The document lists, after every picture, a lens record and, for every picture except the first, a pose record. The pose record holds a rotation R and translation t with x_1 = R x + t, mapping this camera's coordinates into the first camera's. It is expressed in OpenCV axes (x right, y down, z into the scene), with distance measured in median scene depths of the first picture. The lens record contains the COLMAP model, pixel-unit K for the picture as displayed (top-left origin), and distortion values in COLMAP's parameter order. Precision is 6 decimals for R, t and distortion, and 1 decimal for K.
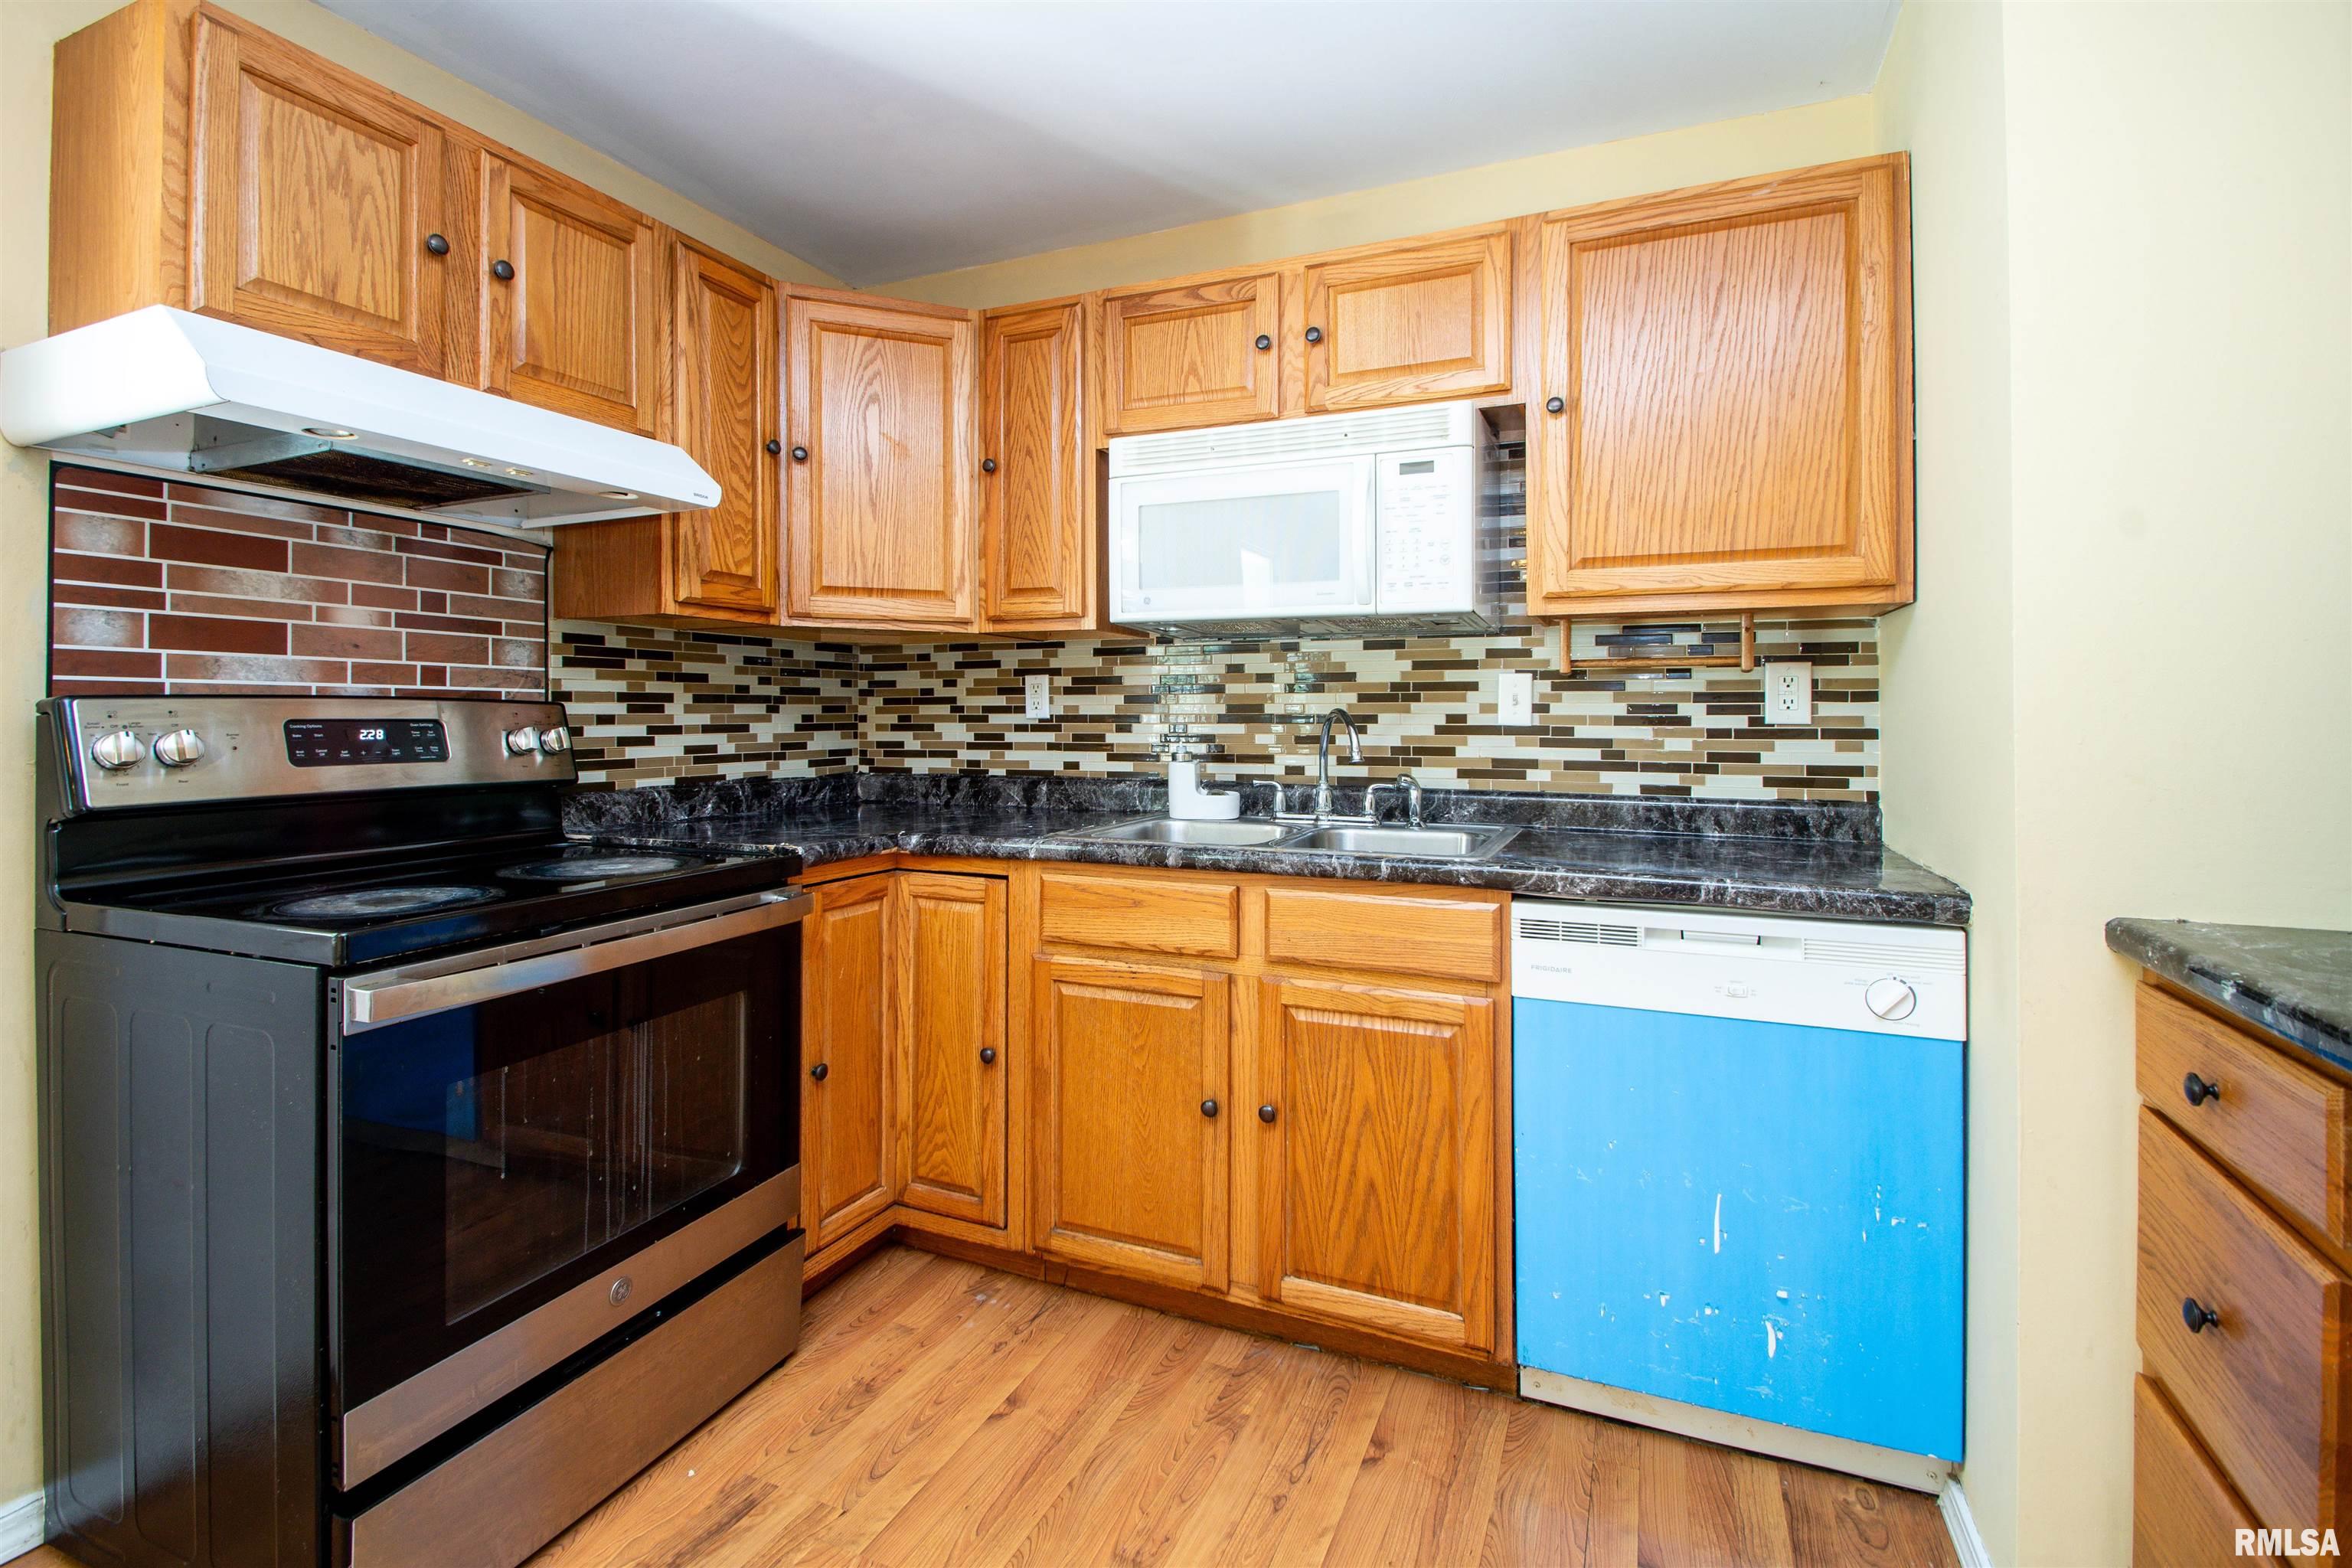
lens RADIAL K [[1079.8, 0, 1151.7], [0, 1079.8, 711.5], [0, 0, 1]] dist [0.003552, 0.000020]
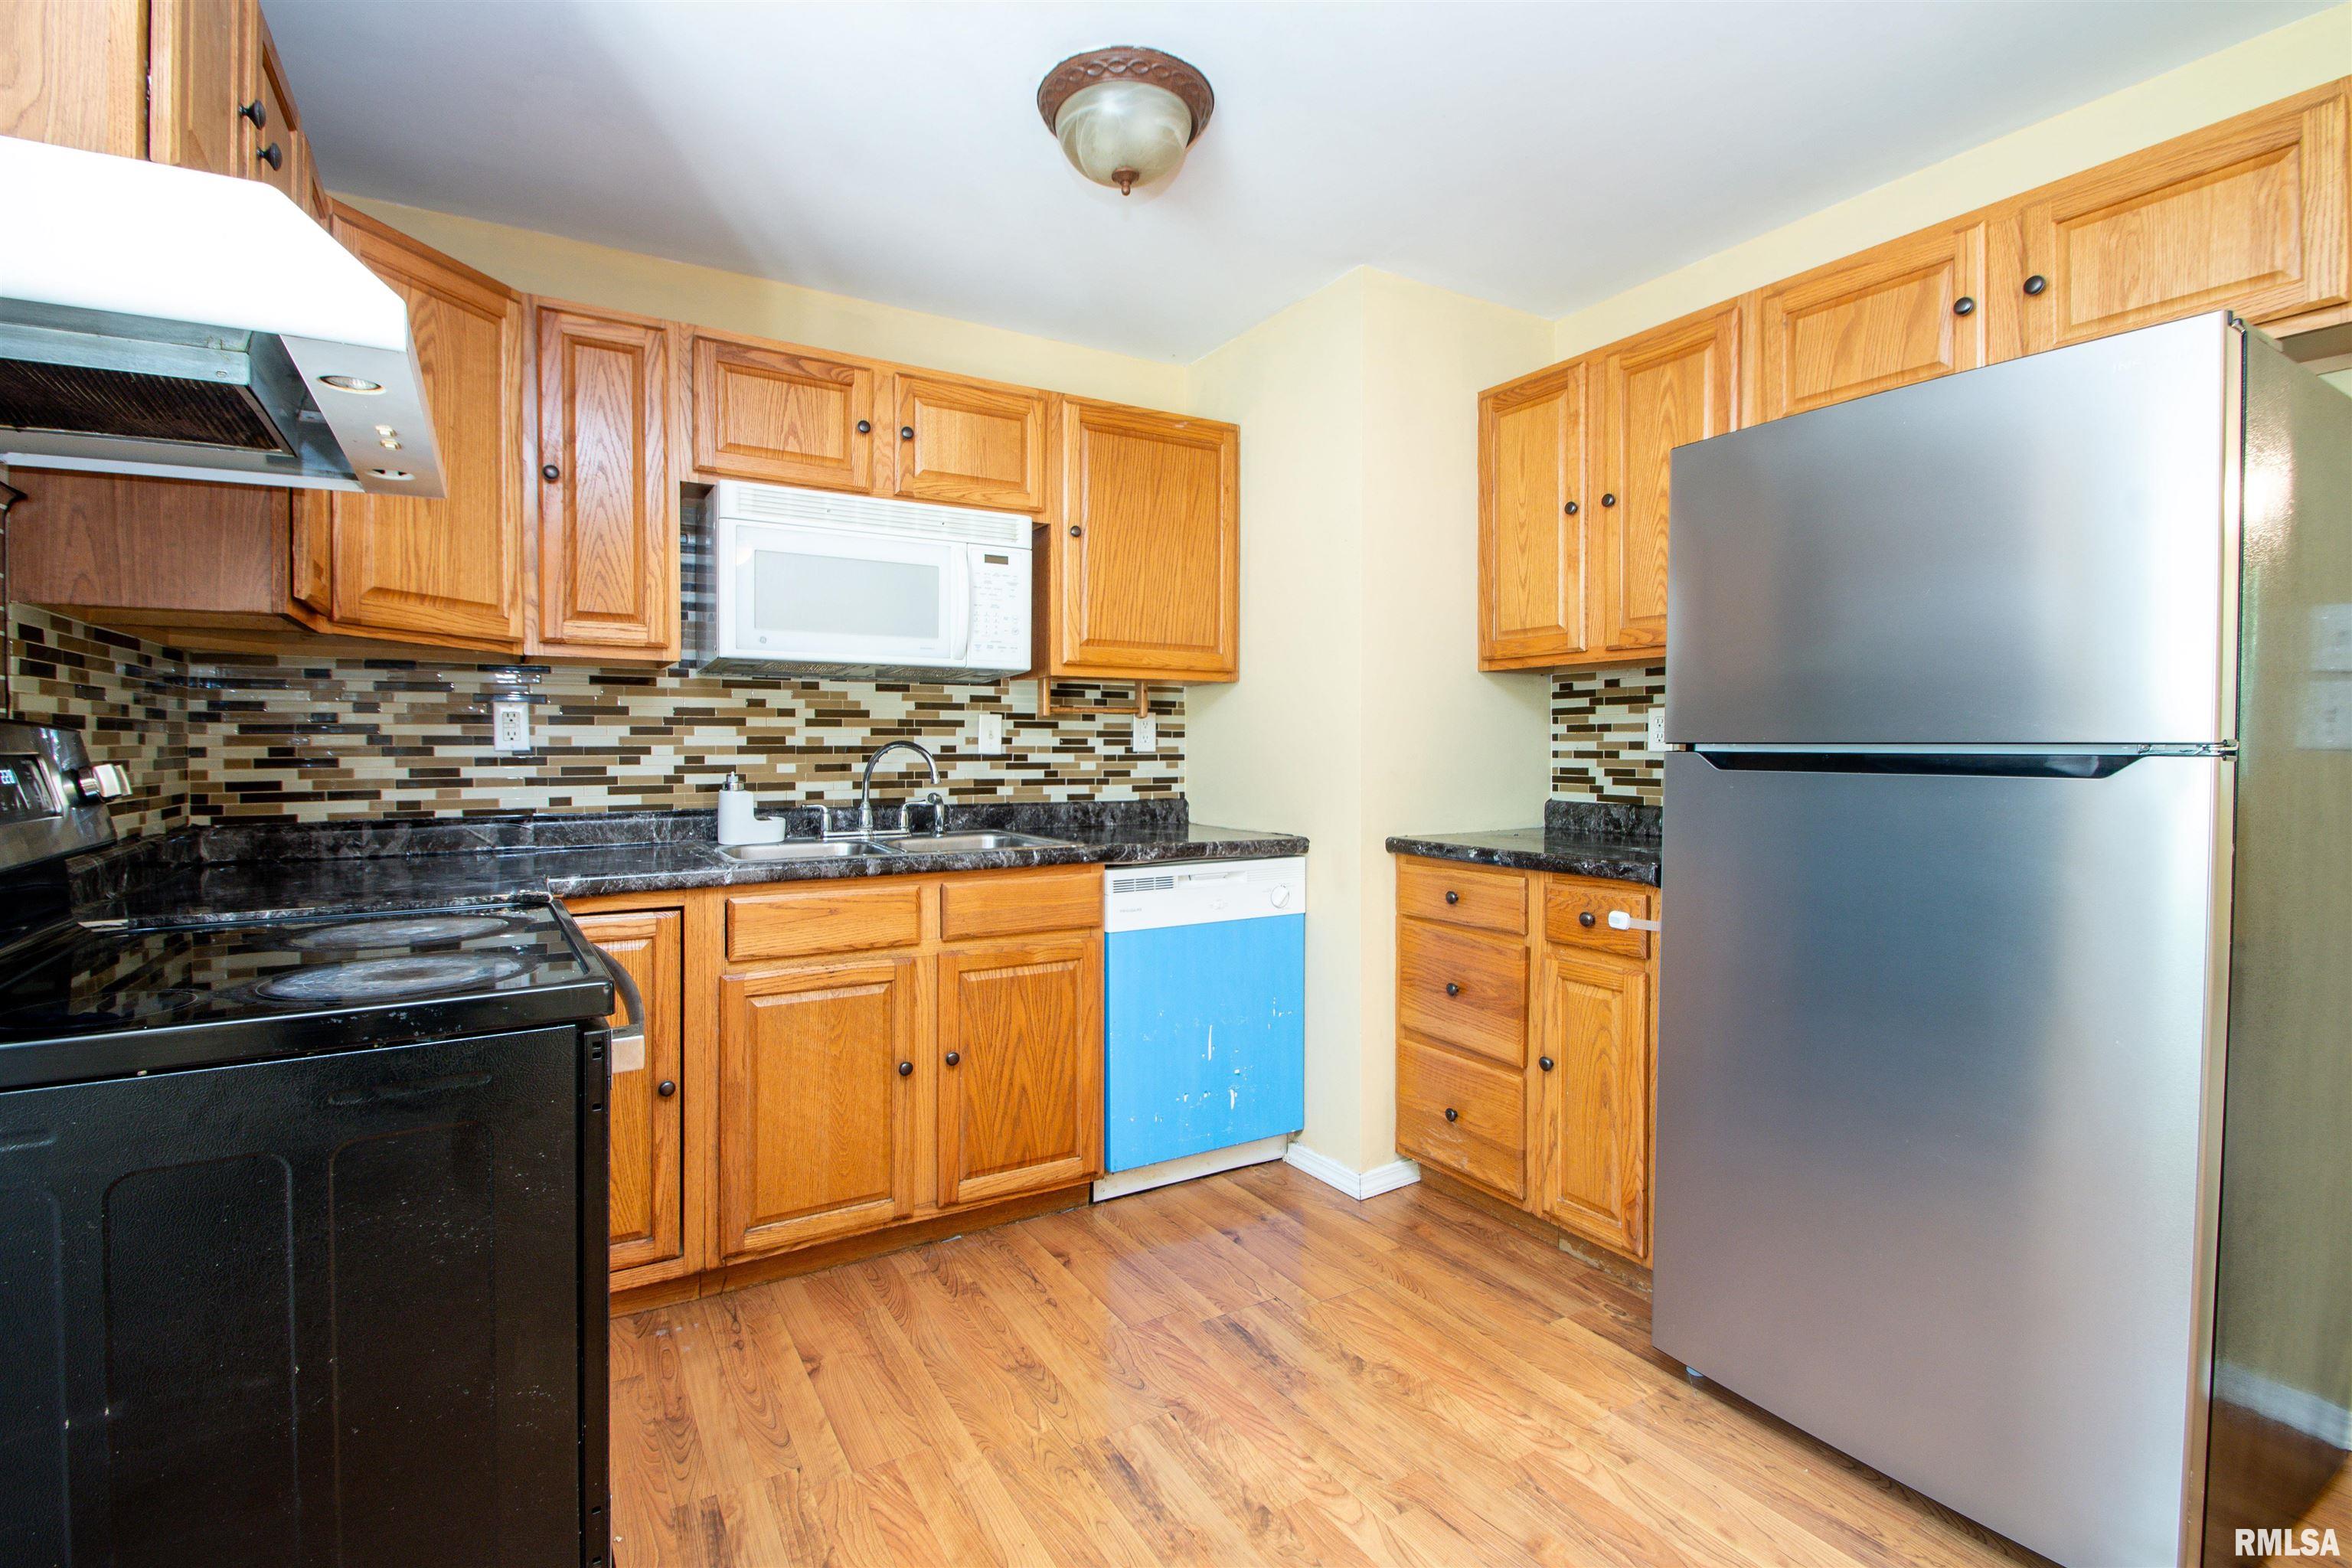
lens RADIAL K [[1111.3, 0, 1171.6], [0, 1111.3, 768.1], [0, 0, 1]] dist [0.009904, -0.000028]
pose [[0.574711, -0.017196, 0.818176, -0.674271], [-0.001018, 0.999763, 0.021728, 0.000514], [-0.818356, -0.013320, 0.574558, 0.031202]]
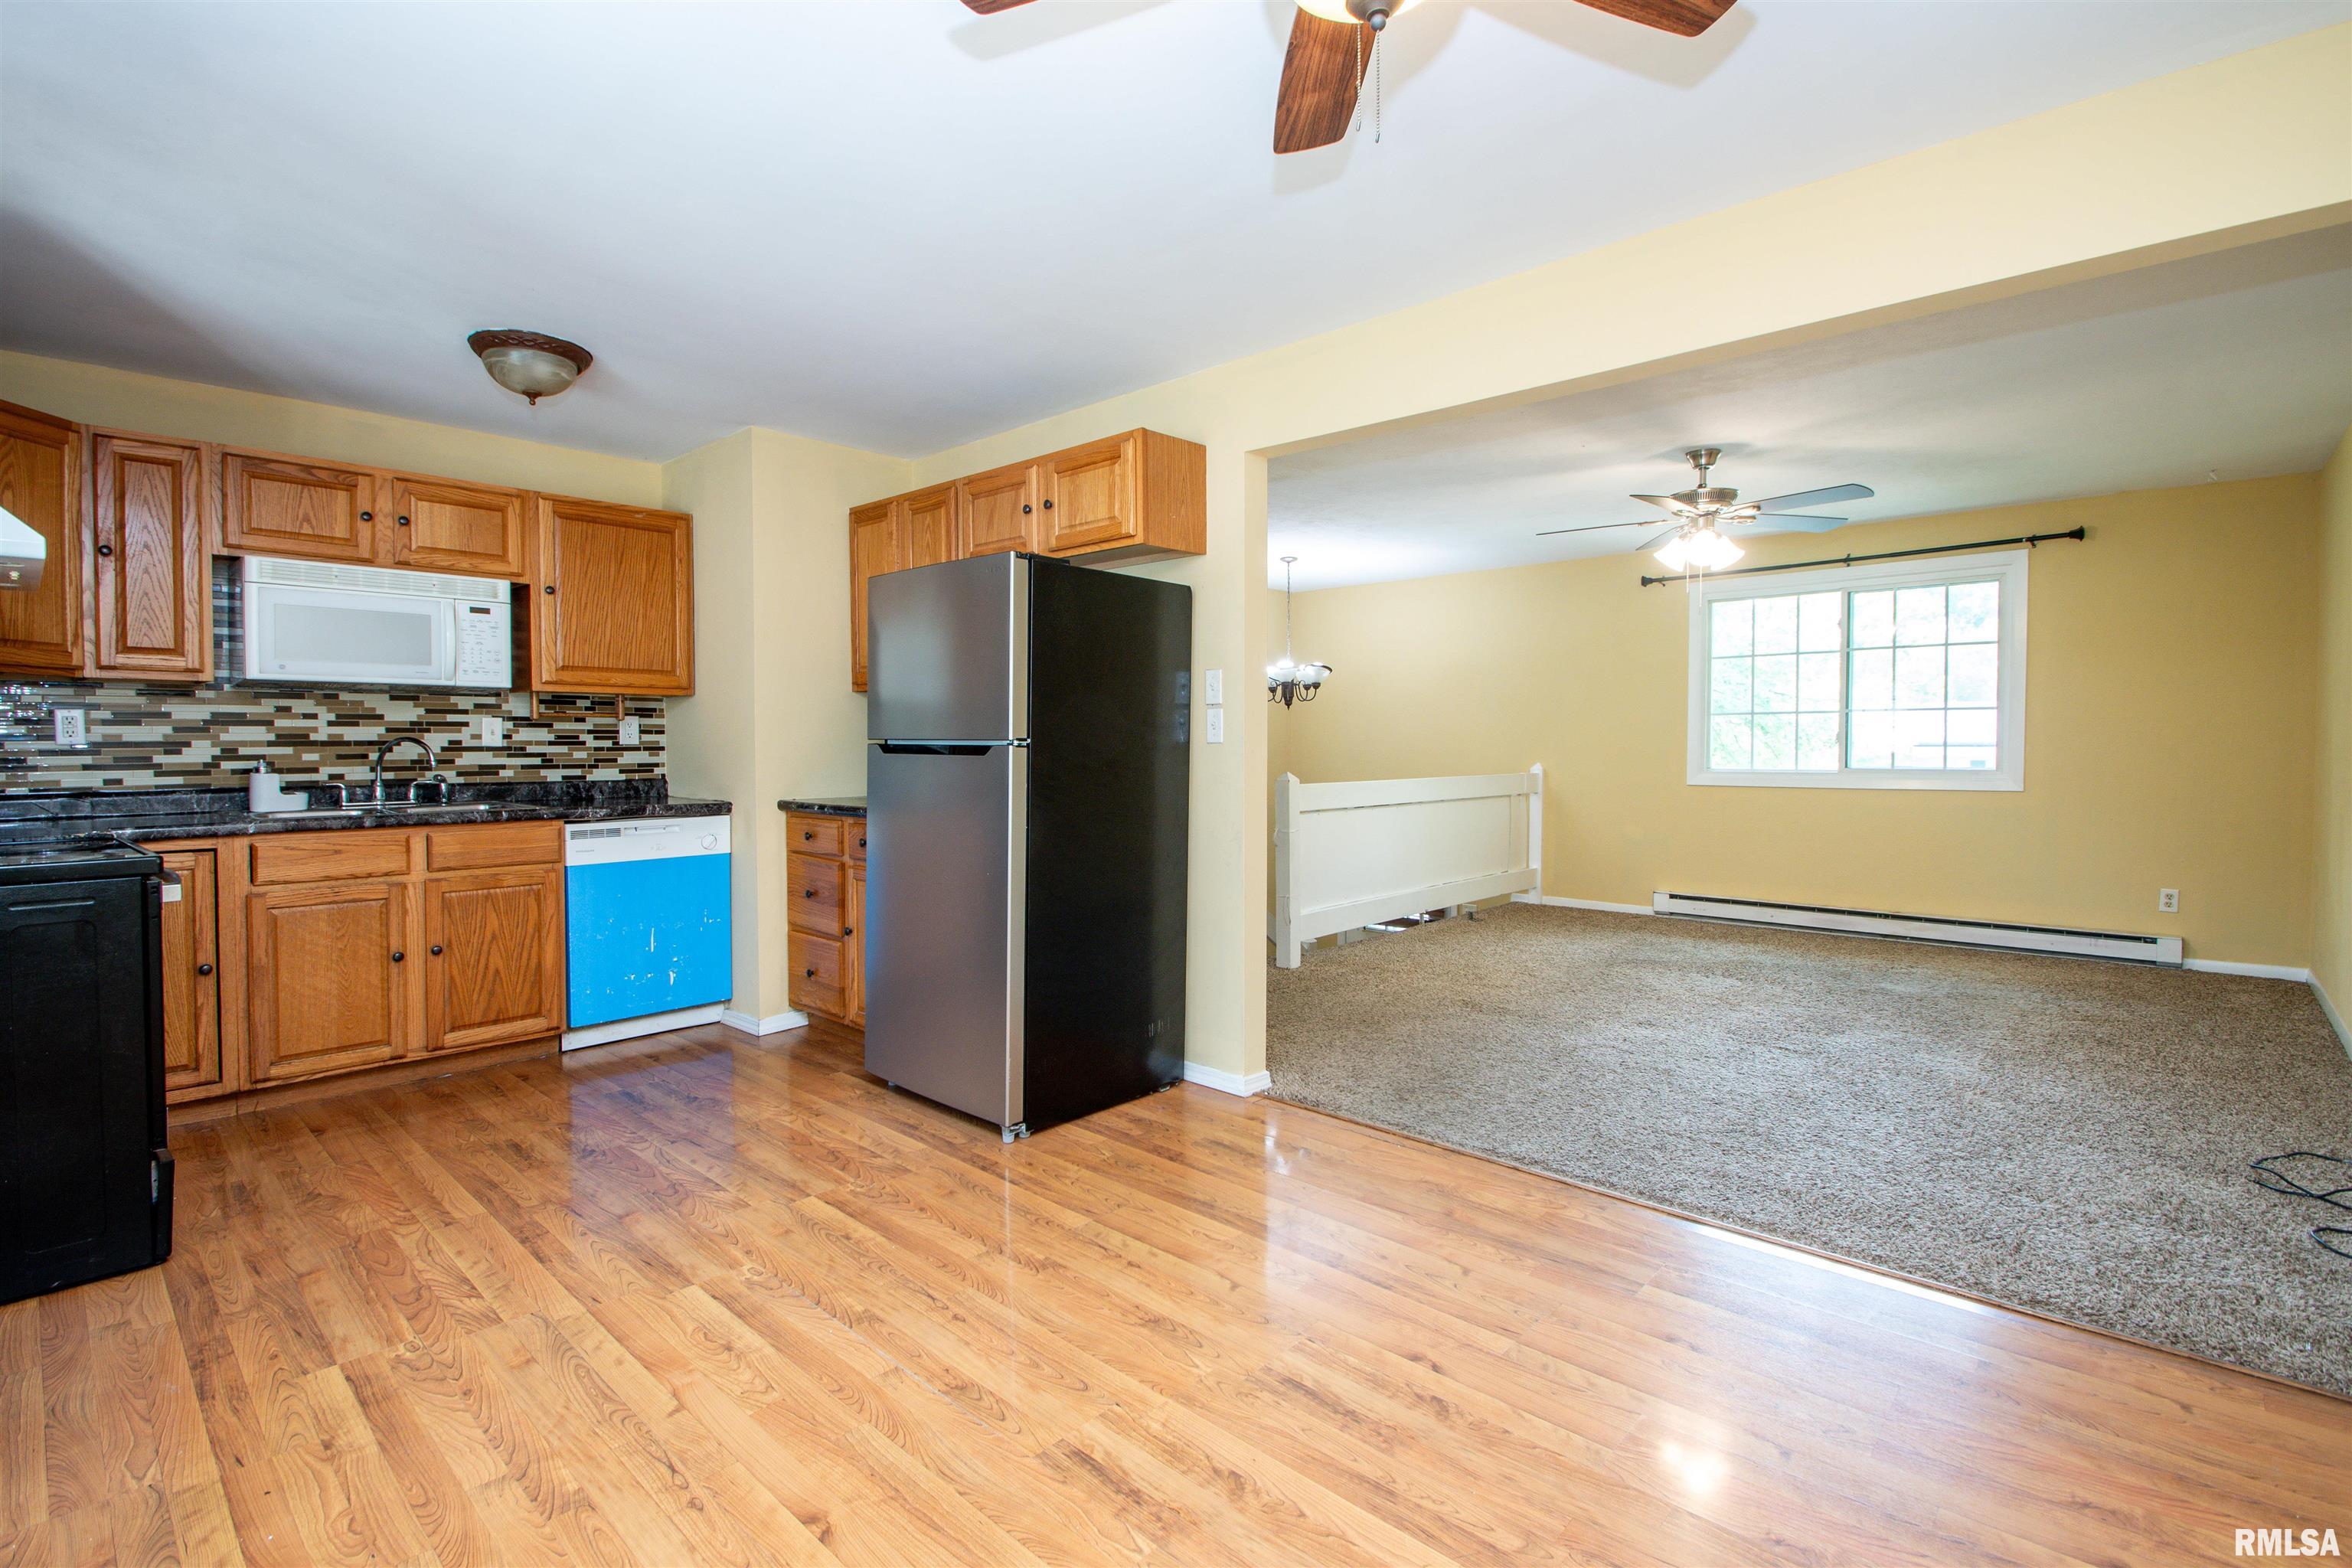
lens RADIAL K [[1103.7, 0, 1183.0], [0, 1103.7, 771.8], [0, 0, 1]] dist [0.034249, -0.026771]
pose [[0.324478, -0.028849, 0.945453, -1.089957], [-0.000264, 0.999532, 0.030590, -0.001790], [-0.945893, -0.010176, 0.324318, -0.727634]]
